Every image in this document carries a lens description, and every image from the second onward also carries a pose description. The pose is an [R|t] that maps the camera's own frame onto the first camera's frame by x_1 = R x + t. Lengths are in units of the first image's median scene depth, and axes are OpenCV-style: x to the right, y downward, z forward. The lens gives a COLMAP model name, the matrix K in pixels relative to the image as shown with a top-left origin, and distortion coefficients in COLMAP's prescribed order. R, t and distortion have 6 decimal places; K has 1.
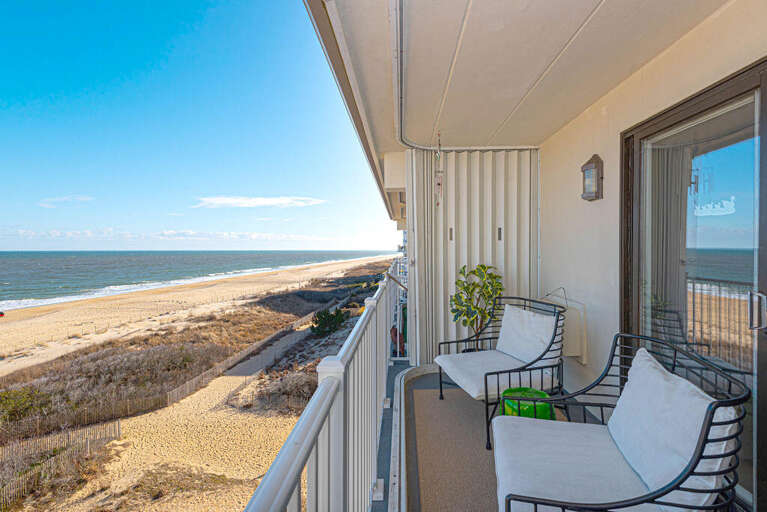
lens RADIAL K [[348.2, 0, 389.2], [0, 348.2, 252.0], [0, 0, 1]] dist [0.017463, -0.008428]
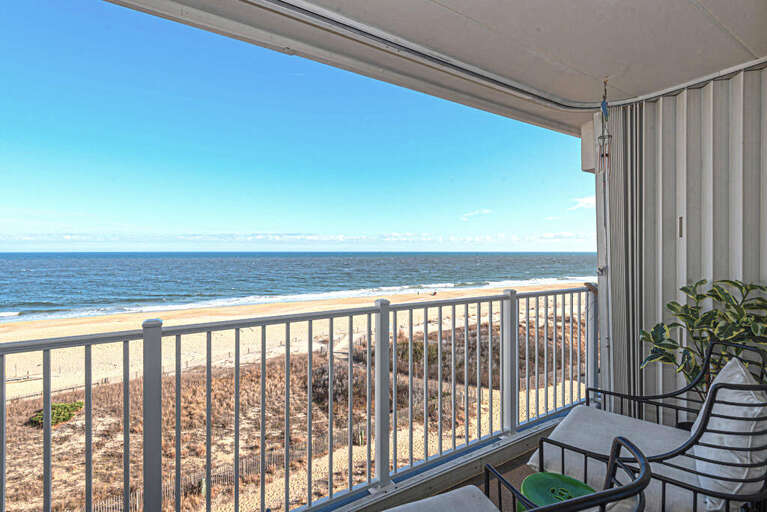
lens RADIAL K [[348.2, 0, 389.6], [0, 348.2, 254.4], [0, 0, 1]] dist [0.017463, -0.008428]
pose [[0.535249, 0.009960, -0.844636, 0.115043], [-0.007848, 0.999946, 0.006818, -0.000904], [0.844658, 0.002980, 0.535298, 0.065413]]
